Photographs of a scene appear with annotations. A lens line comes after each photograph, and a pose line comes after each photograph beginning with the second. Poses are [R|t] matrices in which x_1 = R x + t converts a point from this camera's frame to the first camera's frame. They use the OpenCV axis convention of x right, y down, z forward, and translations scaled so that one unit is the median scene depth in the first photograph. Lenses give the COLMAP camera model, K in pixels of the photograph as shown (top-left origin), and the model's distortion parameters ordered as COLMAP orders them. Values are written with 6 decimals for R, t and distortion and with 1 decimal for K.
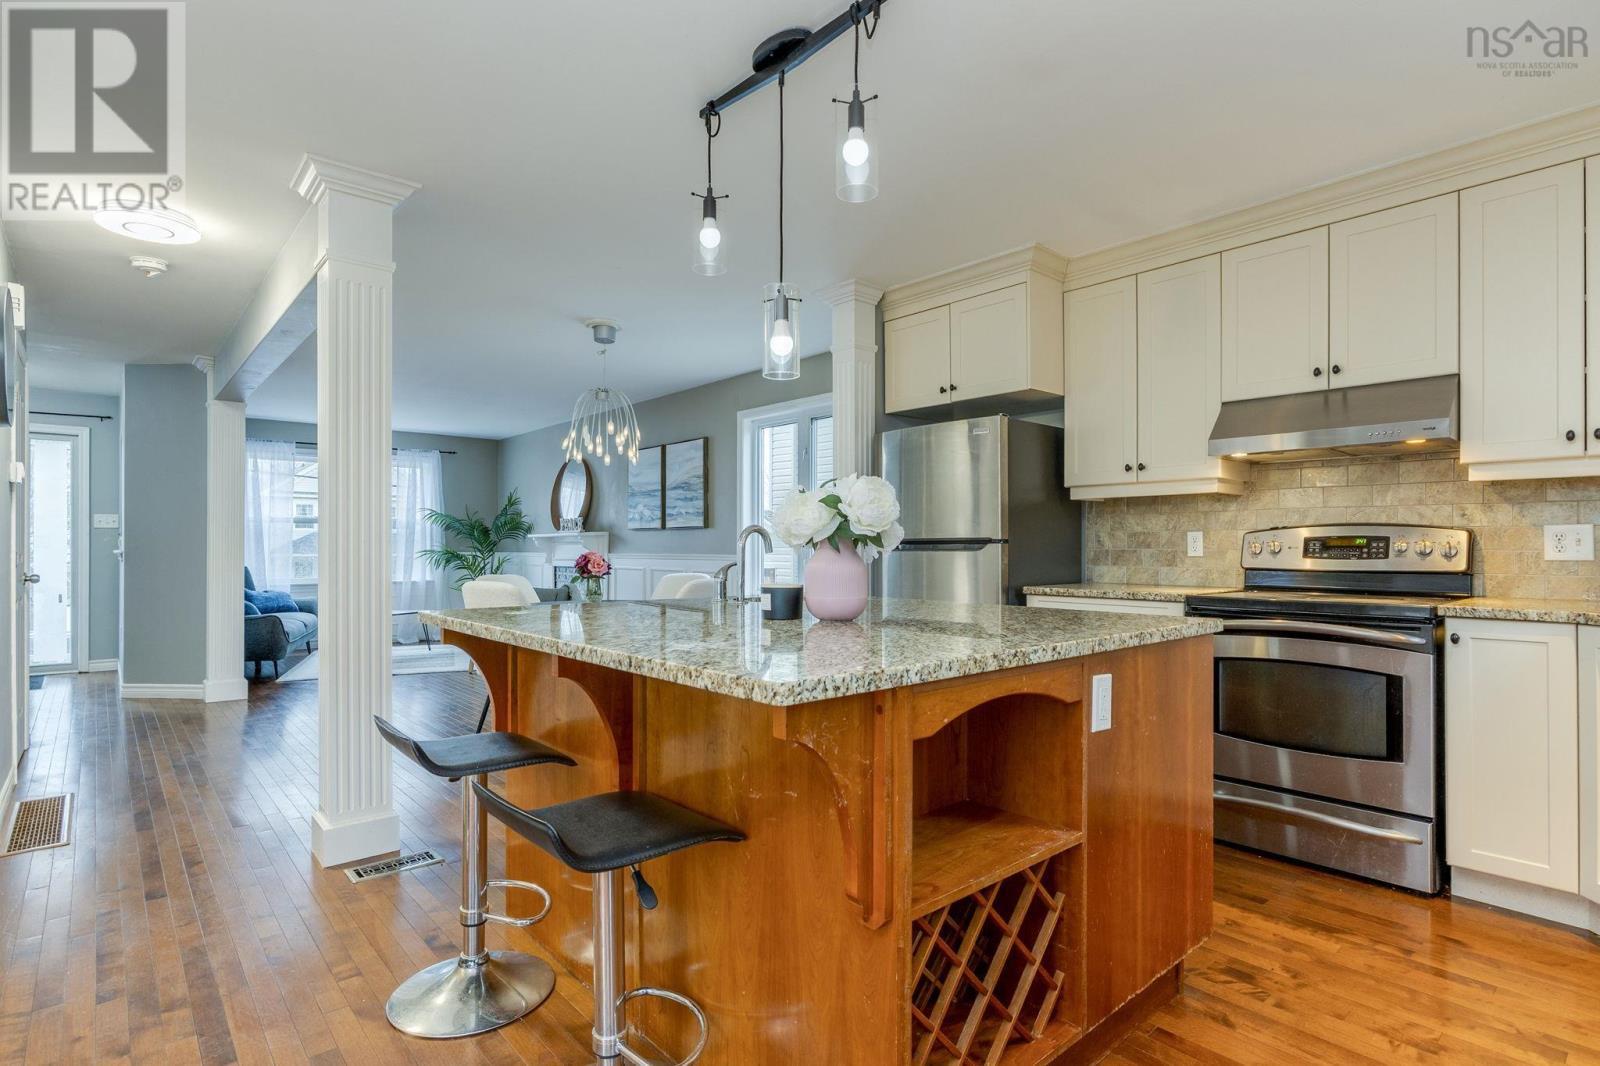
lens RADIAL K [[813.6, 0, 777.0], [0, 813.6, 537.9], [0, 0, 1]] dist [-0.006222, 0.004478]
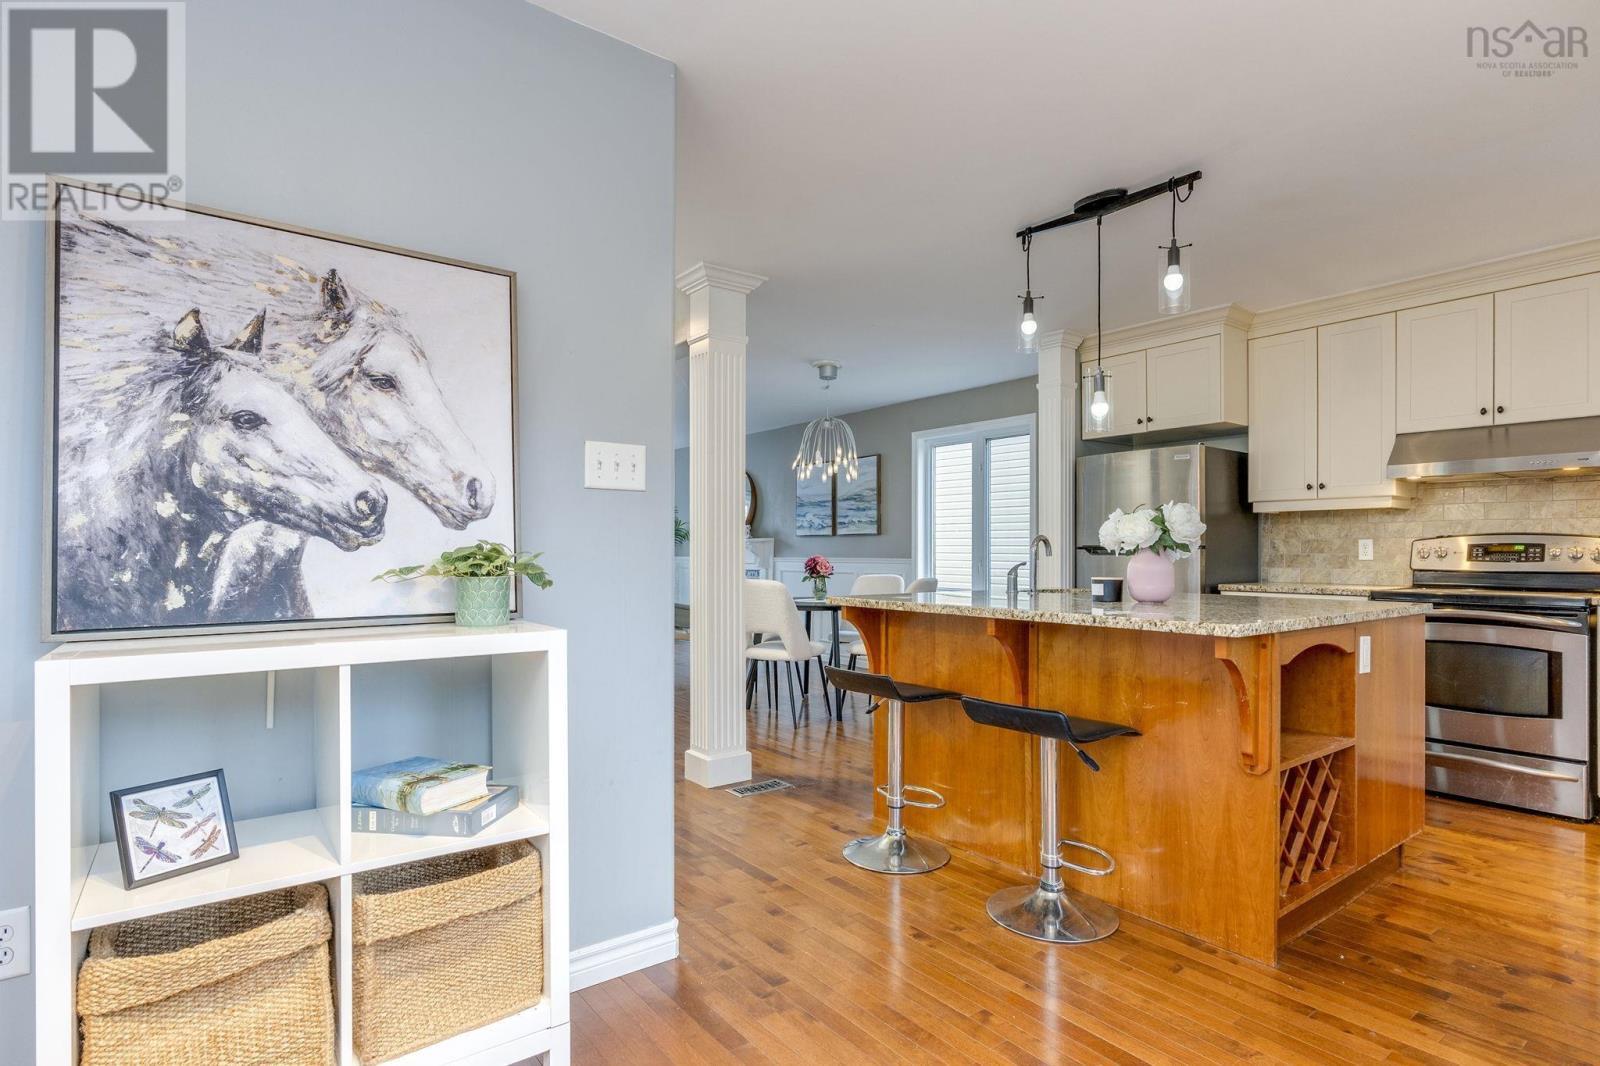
lens RADIAL K [[813.6, 0, 787.6], [0, 813.6, 544.3], [0, 0, 1]] dist [-0.006222, 0.004478]
pose [[0.997254, 0.000702, -0.074055, -0.245597], [-0.000577, 0.999998, 0.001710, -0.001976], [0.074056, -0.001663, 0.997253, -0.256730]]
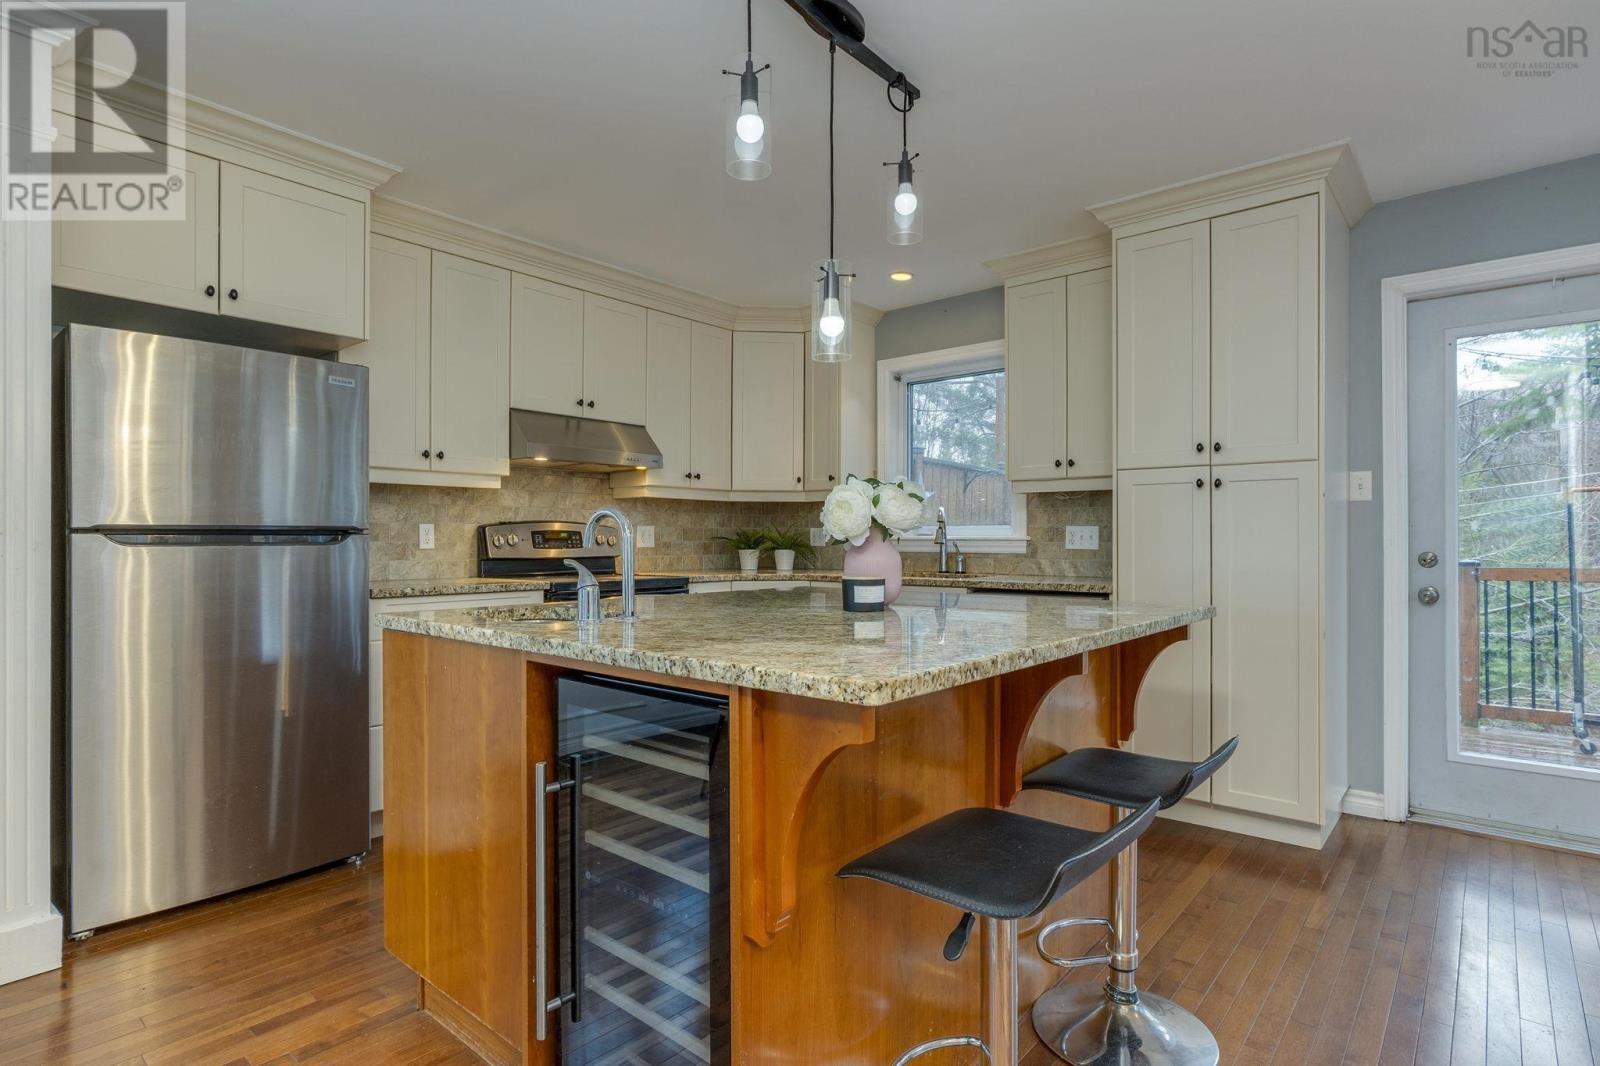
lens RADIAL K [[813.6, 0, 802.9], [0, 813.6, 538.0], [0, 0, 1]] dist [-0.006222, 0.004478]
pose [[-0.164269, 0.003648, 0.986409, -0.535558], [-0.008023, 0.999955, -0.005034, 0.010582], [-0.986383, -0.008741, -0.164233, 0.701531]]
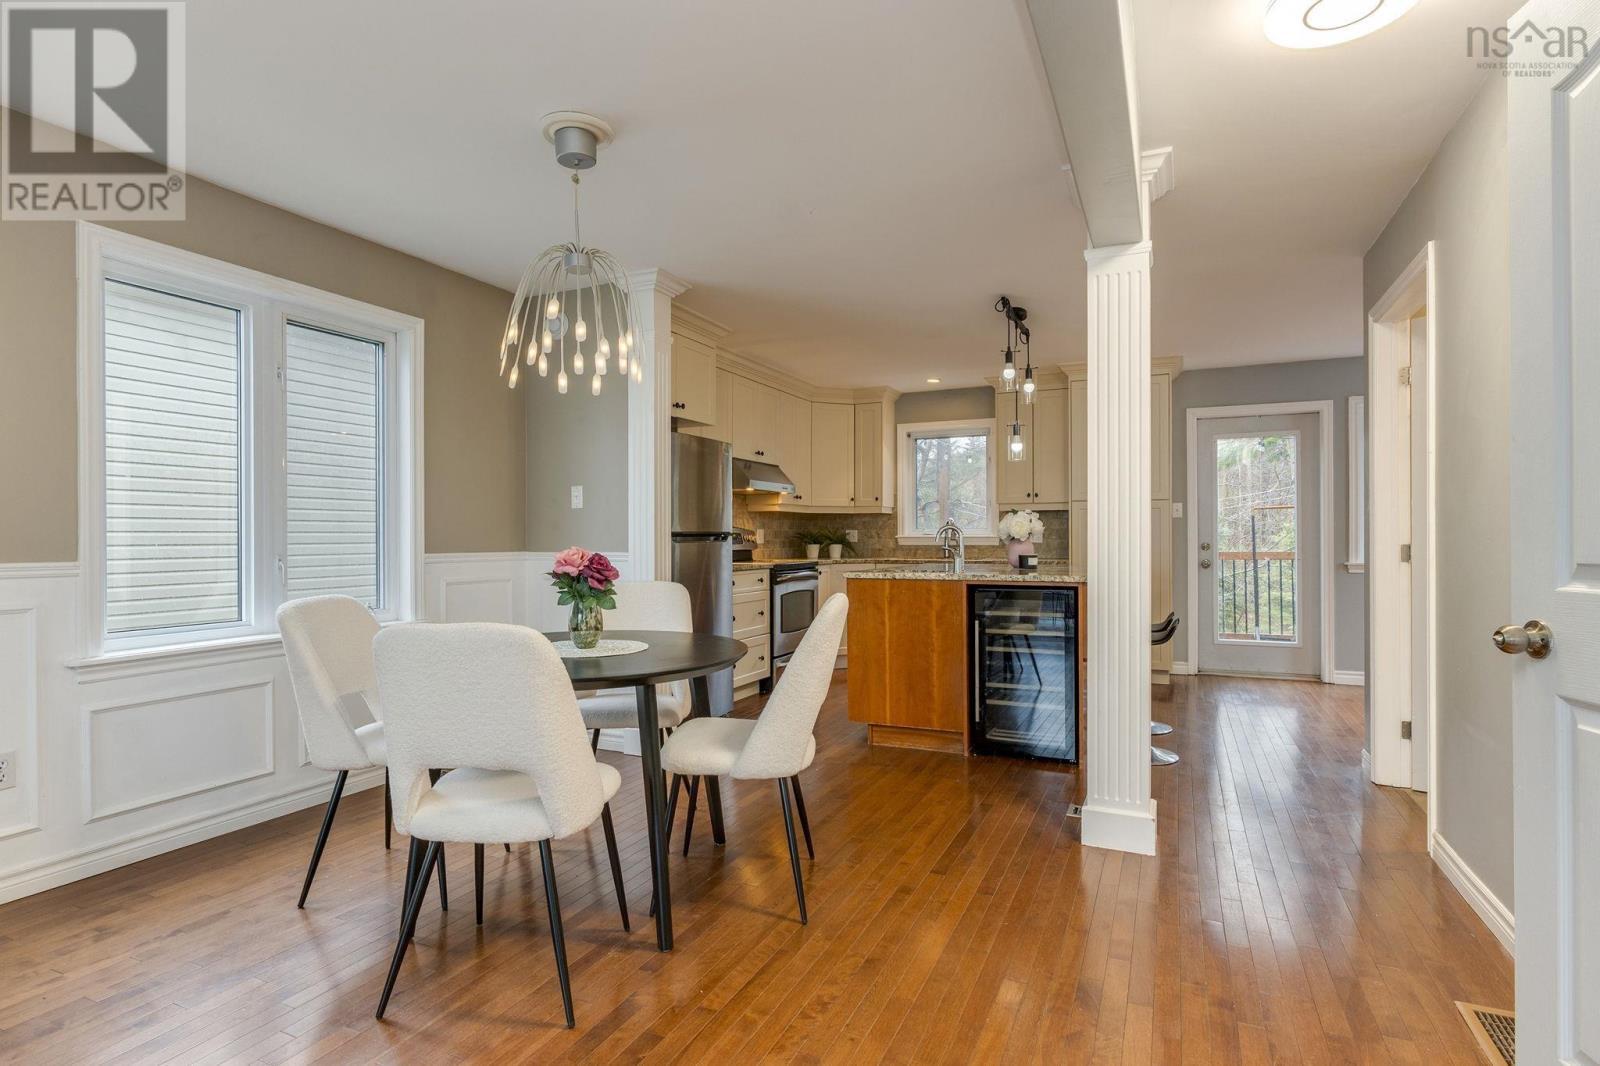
lens RADIAL K [[813.6, 0, 810.3], [0, 813.6, 535.2], [0, 0, 1]] dist [-0.006222, 0.004478]
pose [[-0.432201, 0.003531, 0.901770, -1.032795], [-0.003310, 0.999979, -0.005502, 0.011839], [-0.901771, -0.005362, -0.432181, 1.470994]]
